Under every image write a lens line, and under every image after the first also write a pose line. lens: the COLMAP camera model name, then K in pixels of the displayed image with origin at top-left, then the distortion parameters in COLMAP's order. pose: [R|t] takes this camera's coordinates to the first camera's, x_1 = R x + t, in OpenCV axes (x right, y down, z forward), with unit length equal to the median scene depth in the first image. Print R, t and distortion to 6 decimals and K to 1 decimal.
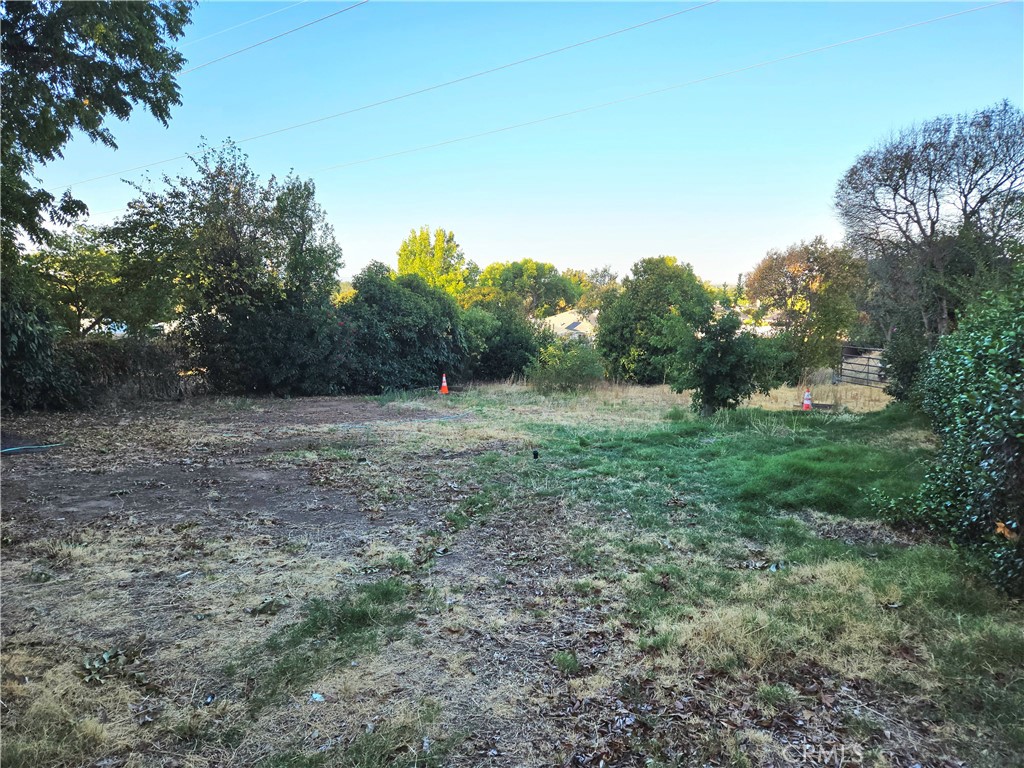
lens RADIAL K [[682.9, 0, 516.1], [0, 682.9, 378.5], [0, 0, 1]] dist [0.072232, -0.068973]
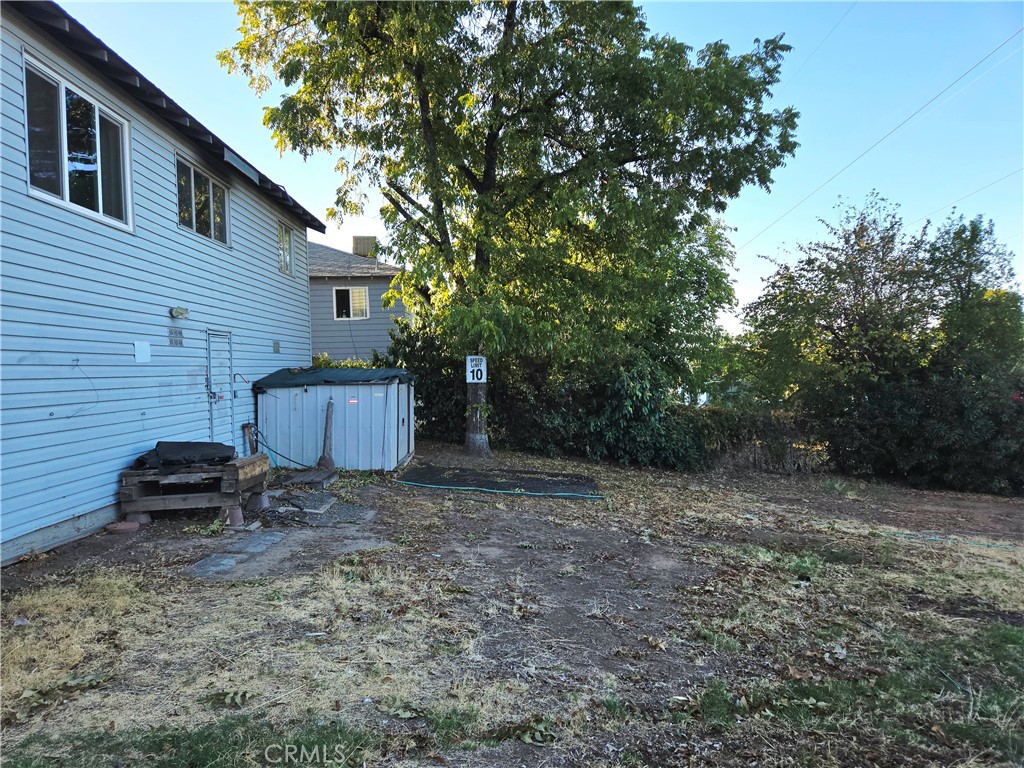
lens RADIAL K [[682.9, 0, 516.1], [0, 682.9, 378.5], [0, 0, 1]] dist [0.072232, -0.068973]
pose [[0.521820, 0.000417, -0.853055, 0.112869], [-0.091077, 0.994311, -0.055227, -0.012440], [0.848180, 0.106512, 0.518890, 0.172430]]
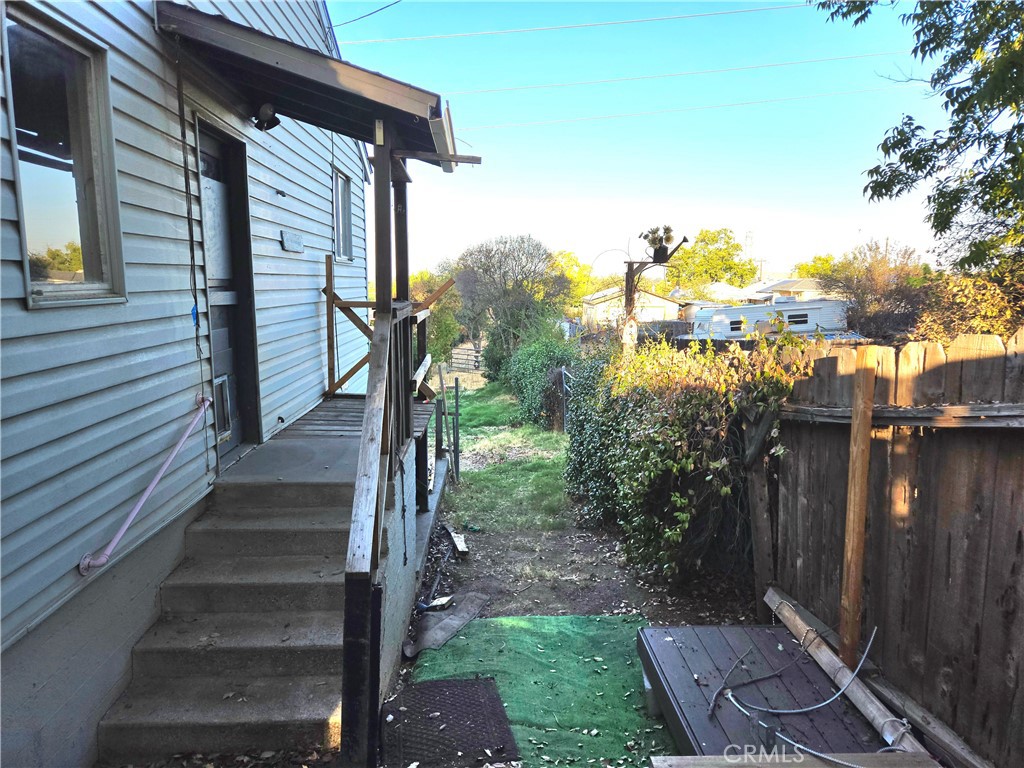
lens RADIAL K [[682.9, 0, 516.1], [0, 682.9, 378.5], [0, 0, 1]] dist [0.072232, -0.068973]
pose [[0.832493, -0.077998, 0.548518, -0.335890], [0.071731, 0.996882, 0.032887, -0.025407], [-0.549373, 0.011968, 0.835492, -0.471849]]
